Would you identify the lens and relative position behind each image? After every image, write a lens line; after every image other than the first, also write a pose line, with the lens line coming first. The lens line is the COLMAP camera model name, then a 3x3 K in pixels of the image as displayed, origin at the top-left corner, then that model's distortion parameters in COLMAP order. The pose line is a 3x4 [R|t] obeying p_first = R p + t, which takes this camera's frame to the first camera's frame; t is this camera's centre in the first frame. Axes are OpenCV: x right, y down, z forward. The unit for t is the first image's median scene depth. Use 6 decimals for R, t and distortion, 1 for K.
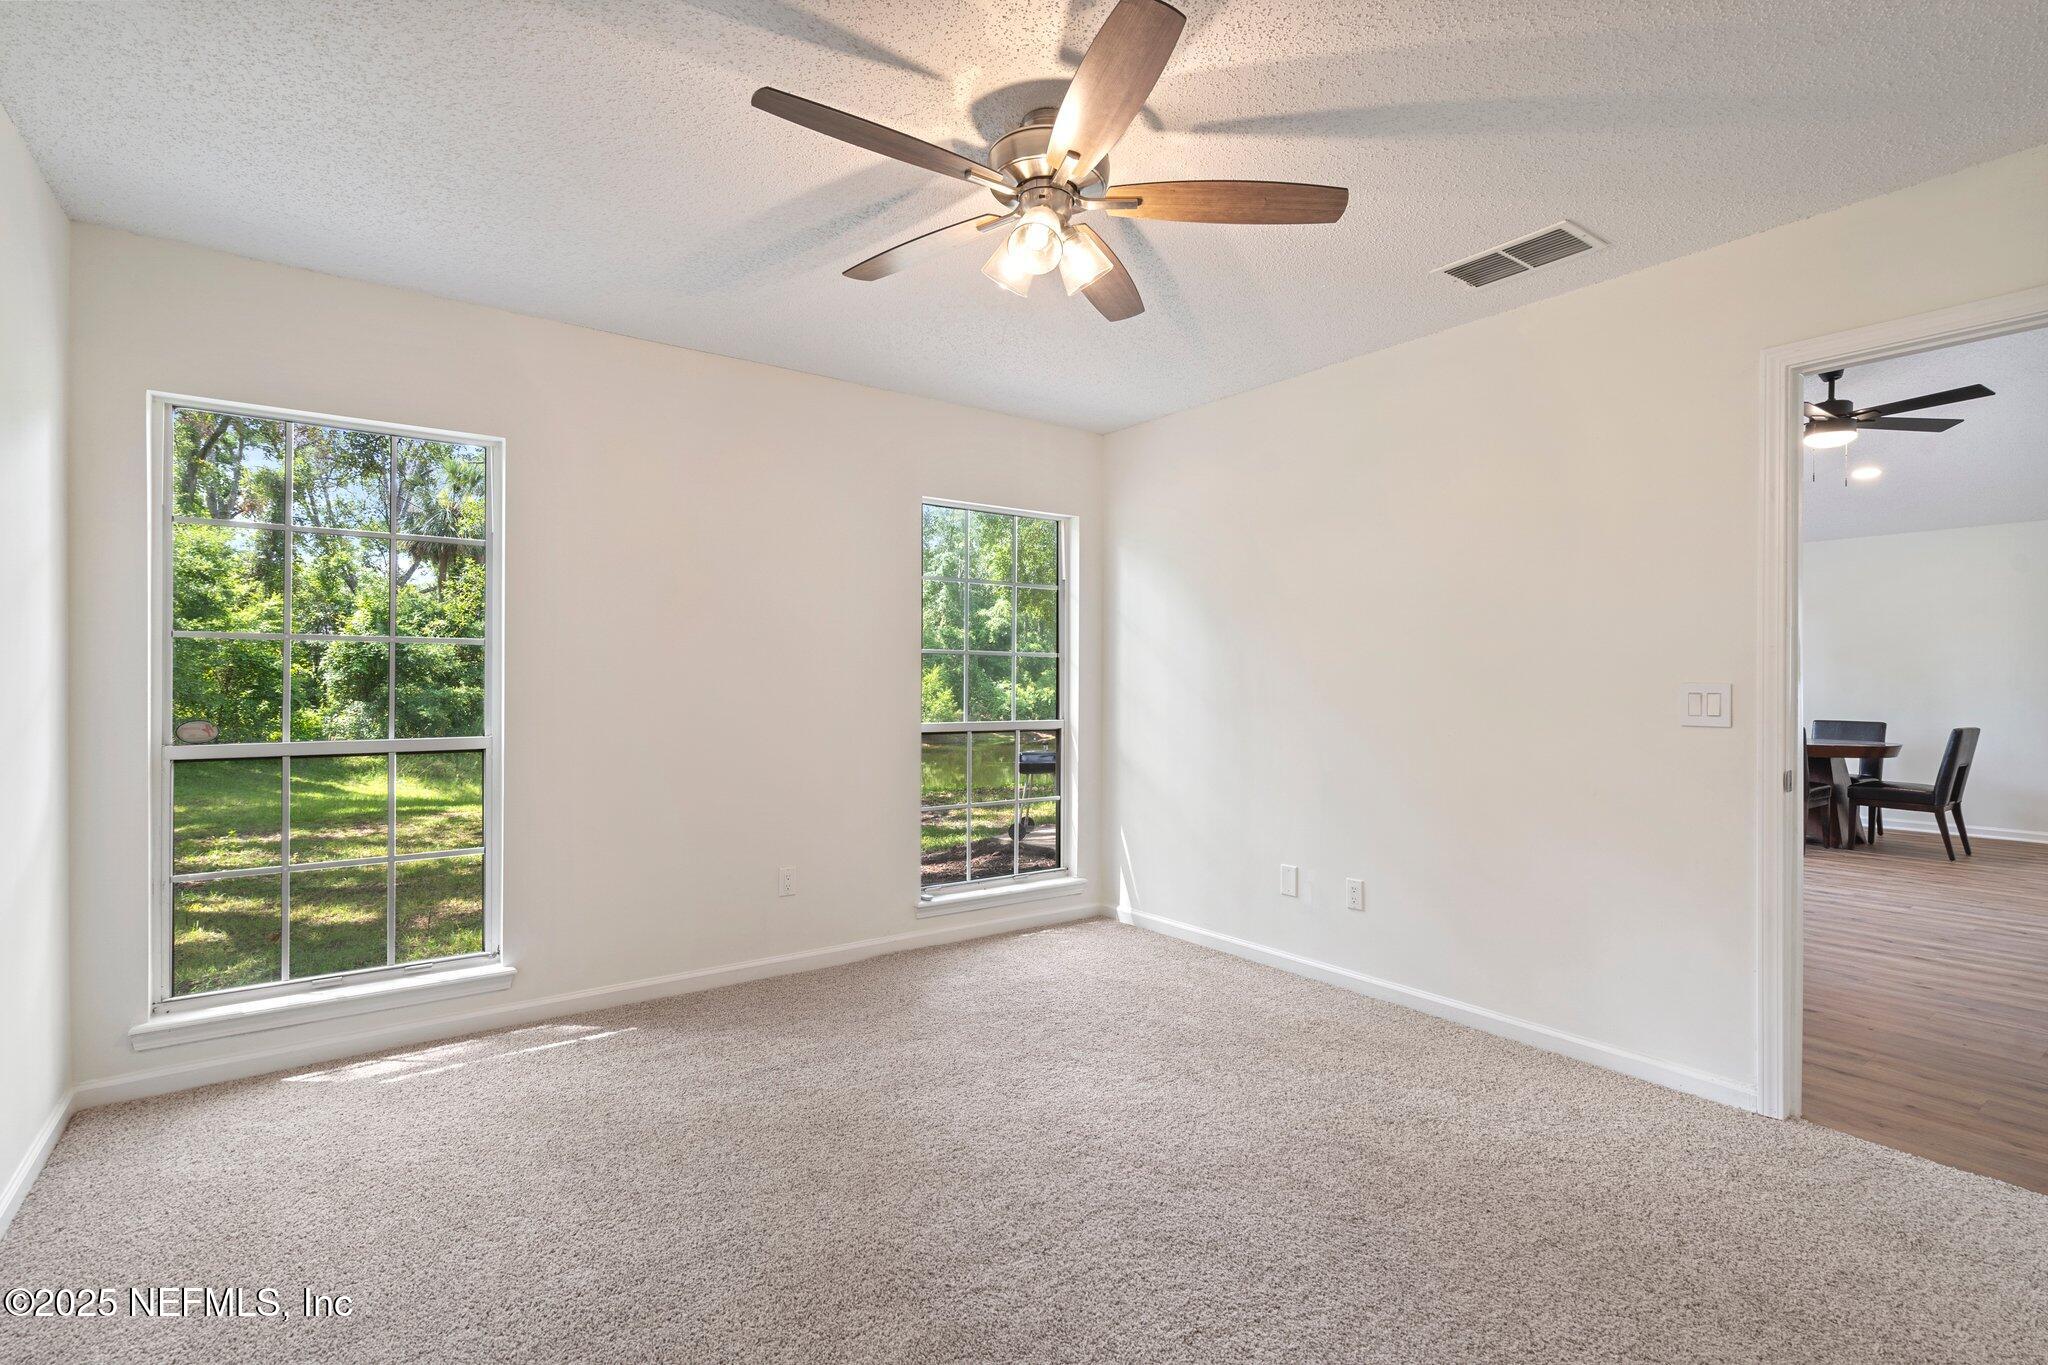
lens RADIAL K [[956.3, 0, 1017.0], [0, 956.3, 678.7], [0, 0, 1]] dist [0.000410, 0.000298]
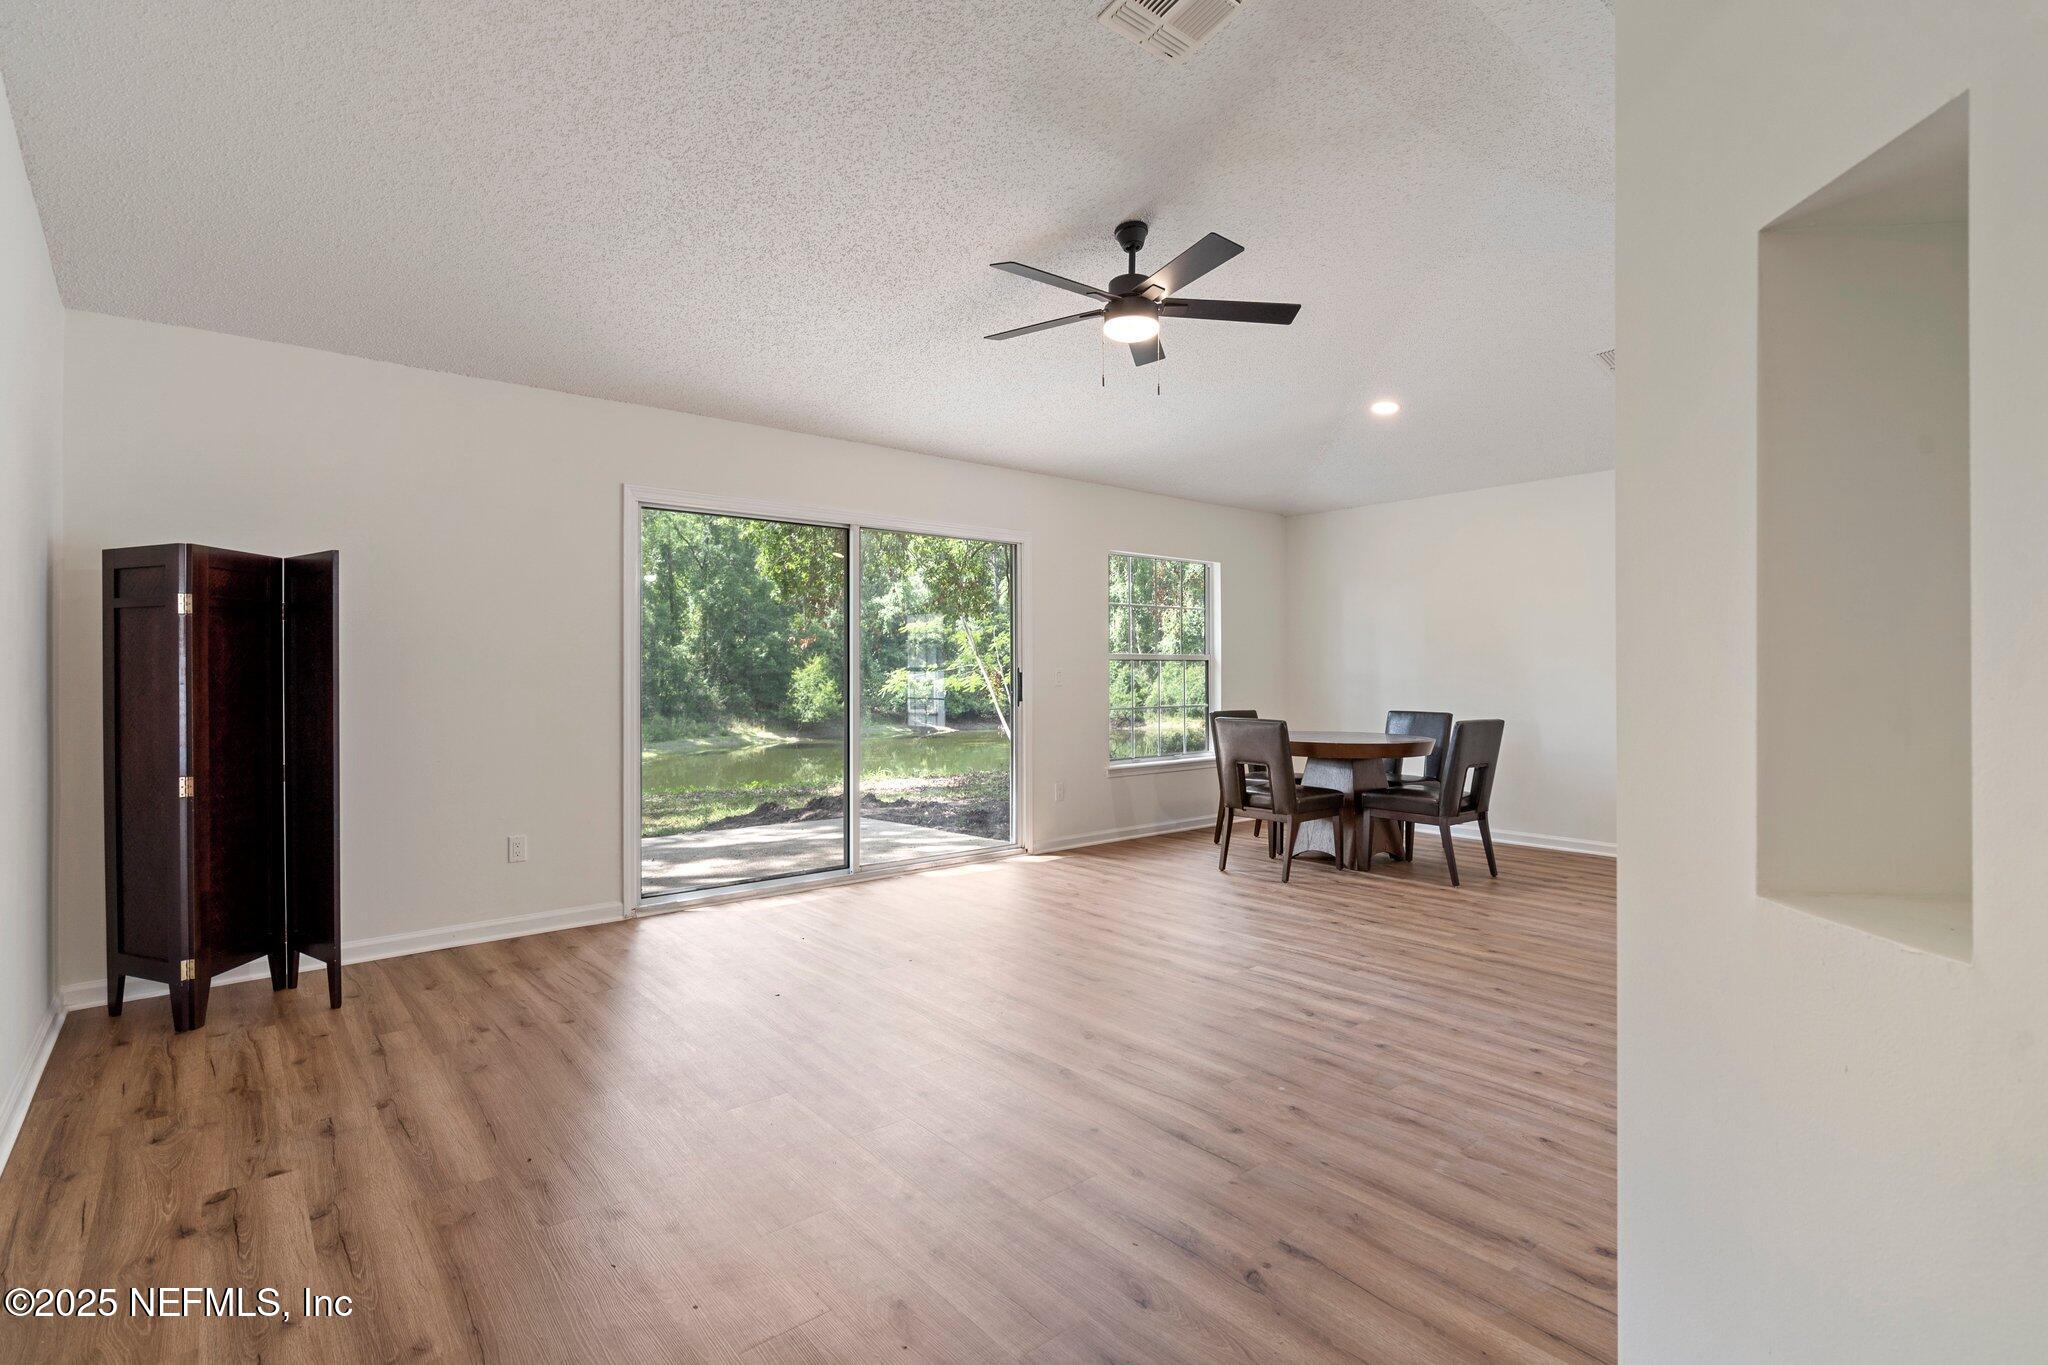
lens RADIAL K [[970.2, 0, 1026.4], [0, 970.2, 671.4], [0, 0, 1]] dist [0.000349, 0.000015]
pose [[0.997529, -0.004594, 0.070104, 0.495209], [0.004465, 0.999988, 0.001987, 0.006479], [-0.070112, -0.001669, 0.997538, 0.189145]]
